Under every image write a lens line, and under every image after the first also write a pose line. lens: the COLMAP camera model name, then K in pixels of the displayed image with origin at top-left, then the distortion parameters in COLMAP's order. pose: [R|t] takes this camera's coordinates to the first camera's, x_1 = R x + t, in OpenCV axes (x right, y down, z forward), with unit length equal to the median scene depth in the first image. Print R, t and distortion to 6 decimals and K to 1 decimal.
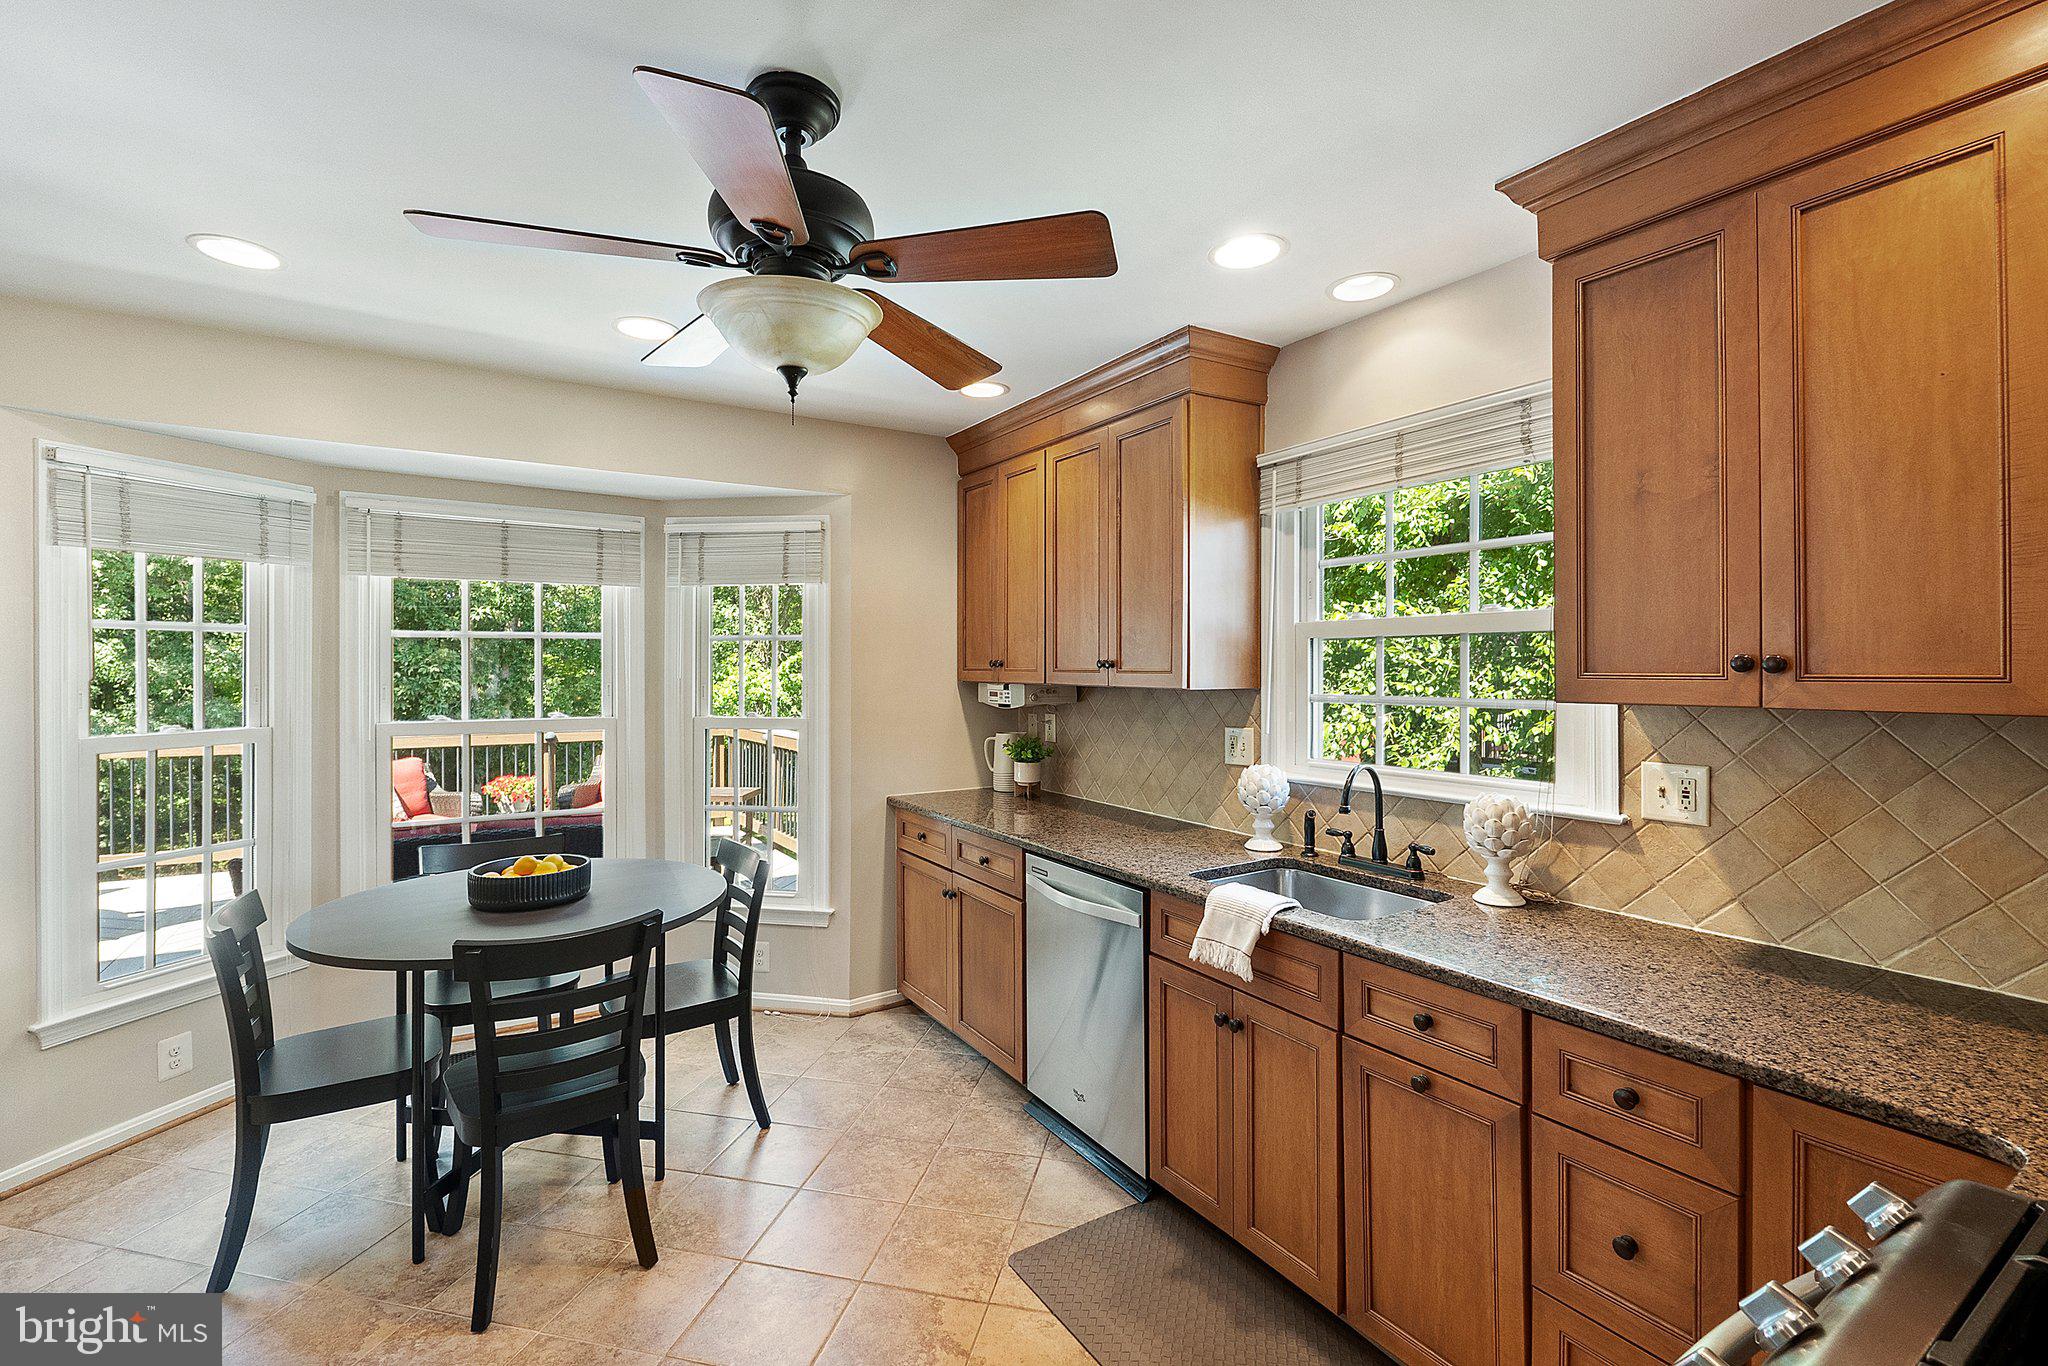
lens RADIAL K [[889.7, 0, 1022.3], [0, 889.7, 661.4], [0, 0, 1]] dist [-0.000888, -0.000132]
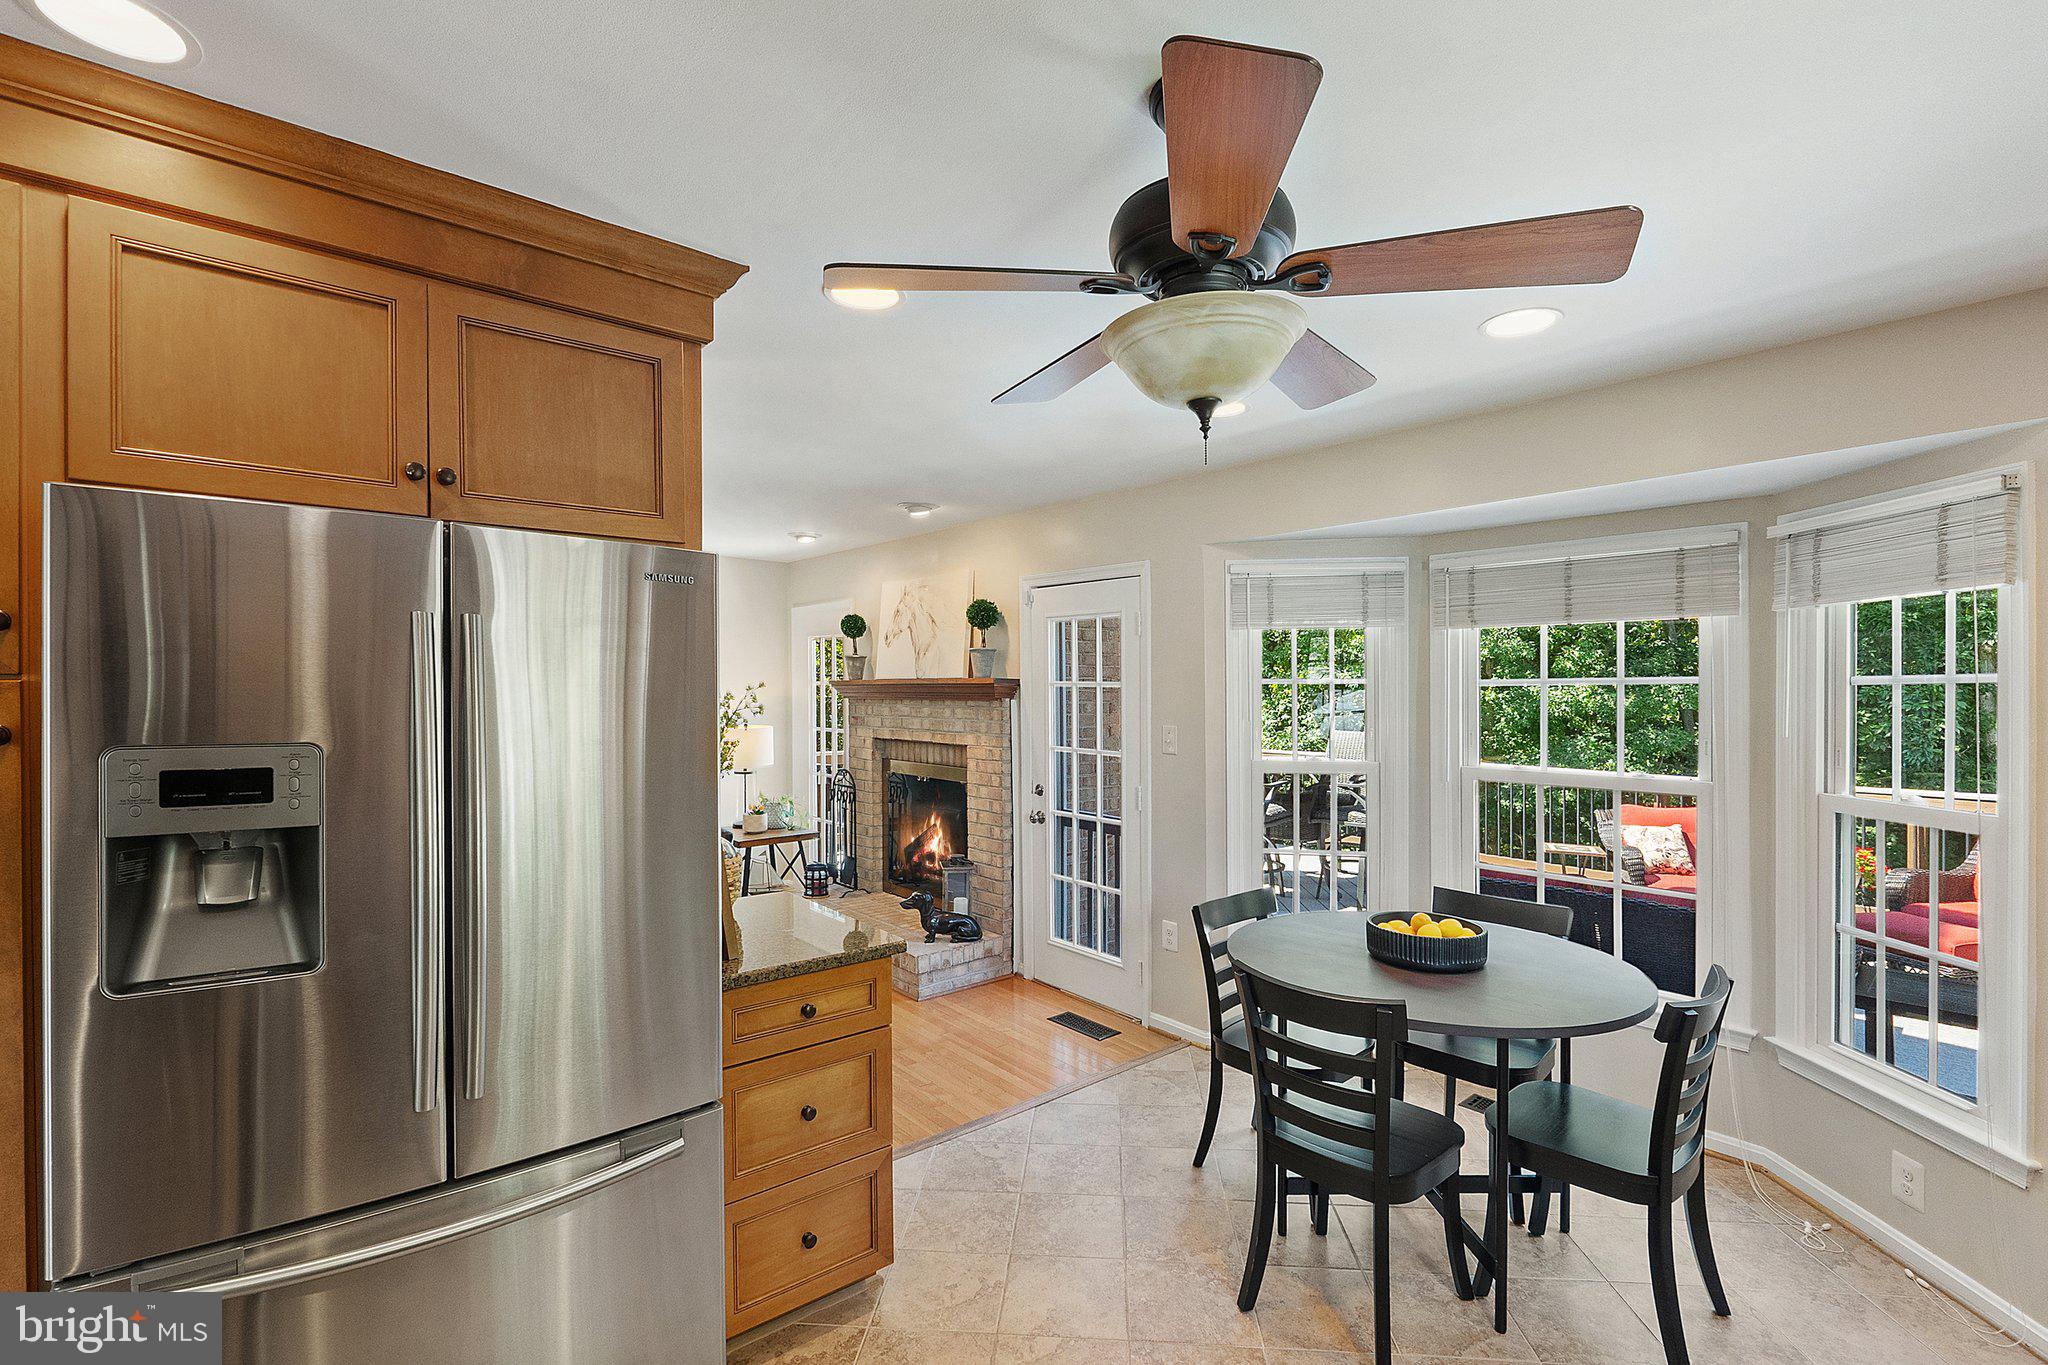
lens RADIAL K [[894.9, 0, 1017.8], [0, 894.9, 703.8], [0, 0, 1]] dist [-0.000504, -0.000136]
pose [[0.137045, 0.014904, -0.990453, 0.285599], [-0.003783, 0.999887, 0.014523, -0.018787], [0.990558, 0.001756, 0.137086, 0.328497]]
